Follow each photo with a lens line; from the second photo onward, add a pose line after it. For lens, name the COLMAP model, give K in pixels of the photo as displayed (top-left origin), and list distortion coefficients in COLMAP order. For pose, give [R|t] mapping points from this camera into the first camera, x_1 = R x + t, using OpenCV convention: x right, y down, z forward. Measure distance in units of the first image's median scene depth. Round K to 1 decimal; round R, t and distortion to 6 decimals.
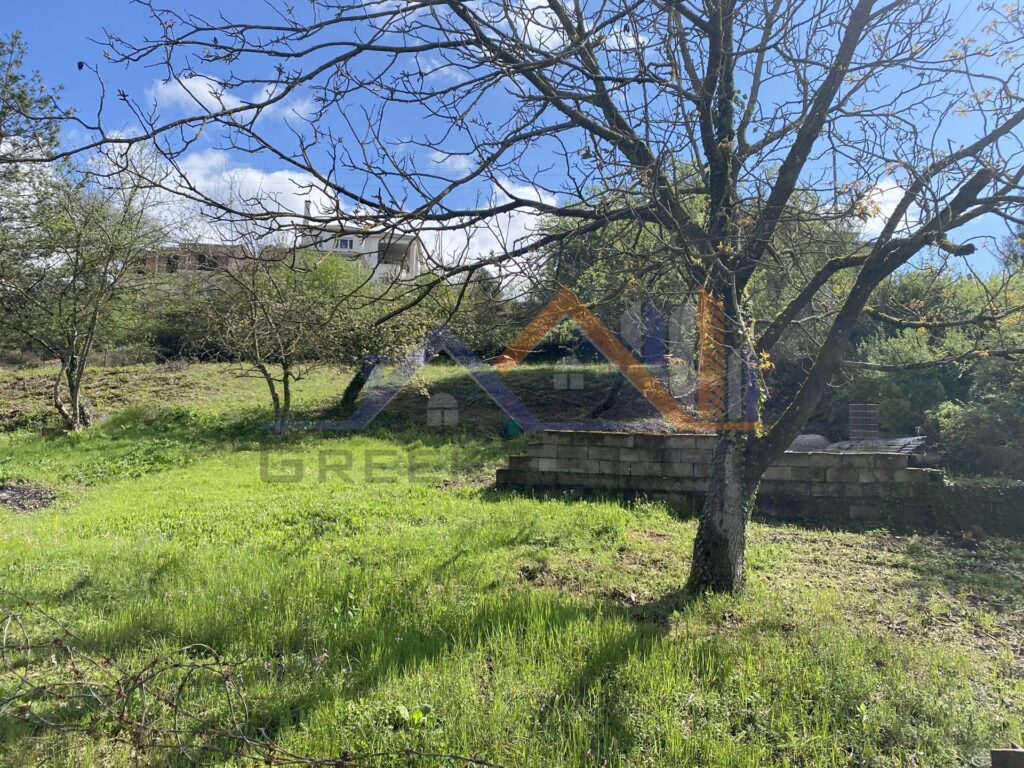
lens RADIAL K [[788.4, 0, 512.0], [0, 788.4, 384.0], [0, 0, 1]] dist [0.003437, -0.002705]
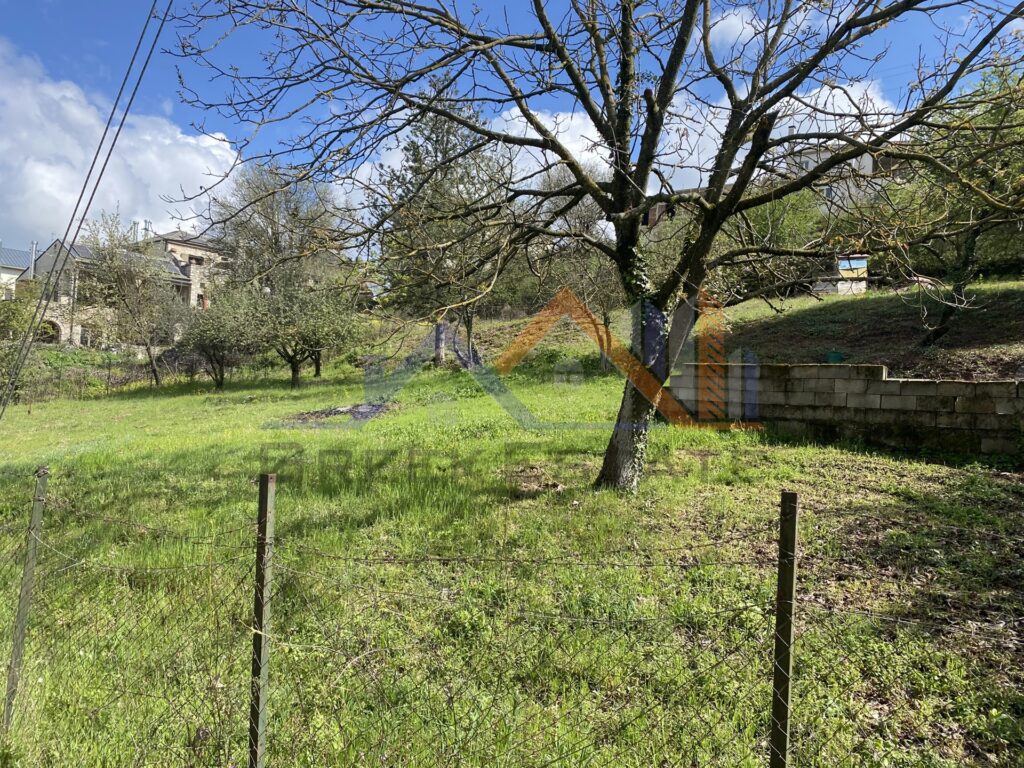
lens RADIAL K [[788.4, 0, 512.0], [0, 788.4, 384.0], [0, 0, 1]] dist [0.003437, -0.002705]
pose [[0.789778, -0.005584, -0.613368, 0.551524], [0.057436, 0.996238, 0.064886, 0.000305], [0.610698, -0.086475, 0.787127, -0.047976]]
